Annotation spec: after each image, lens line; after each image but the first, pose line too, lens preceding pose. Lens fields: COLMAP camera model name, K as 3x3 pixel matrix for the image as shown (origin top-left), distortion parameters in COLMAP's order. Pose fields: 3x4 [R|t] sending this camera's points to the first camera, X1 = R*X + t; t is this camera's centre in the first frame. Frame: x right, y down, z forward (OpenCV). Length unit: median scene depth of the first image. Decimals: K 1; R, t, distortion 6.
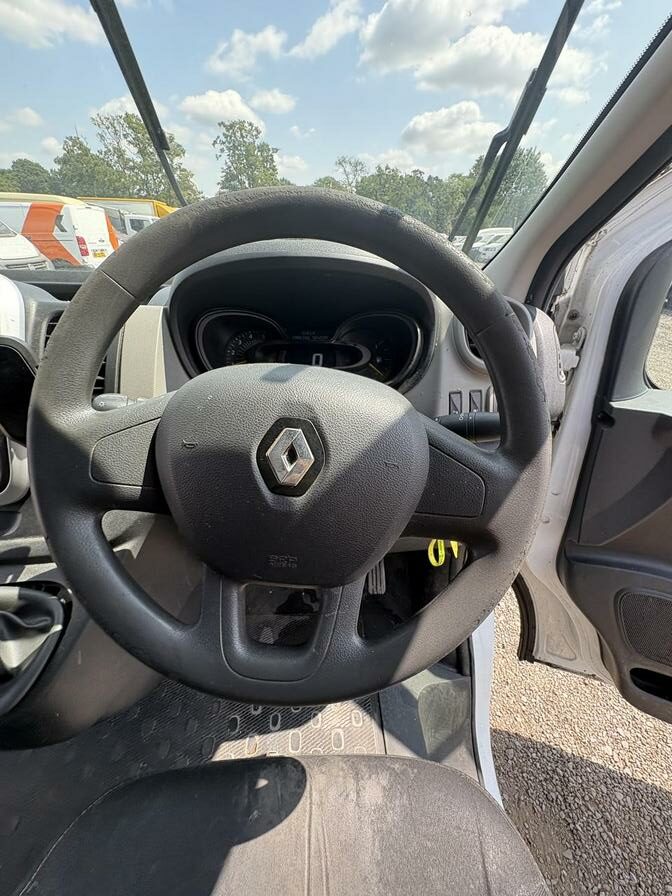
lens RADIAL K [[356.1, 0, 340.1], [0, 356.1, 448.6], [0, 0, 1]] dist [0.000569, -0.000678]
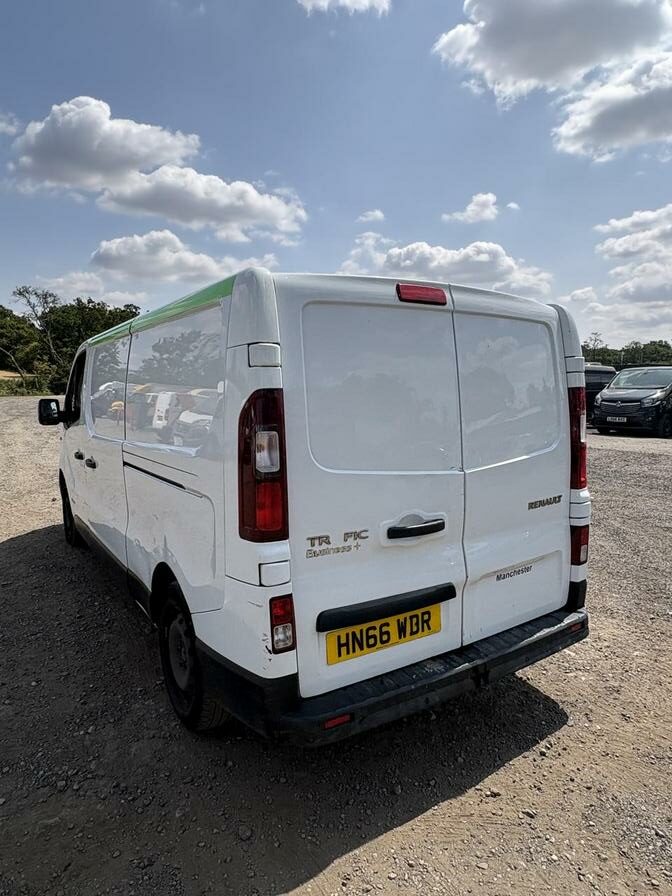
lens RADIAL K [[568.9, 0, 340.4], [0, 568.9, 449.9], [0, 0, 1]] dist [0.006934, -0.007474]
pose [[0.850688, -0.094921, 0.517029, -0.212329], [0.289762, 0.905316, -0.310550, 0.063452], [-0.438597, 0.413997, 0.797646, -0.118963]]
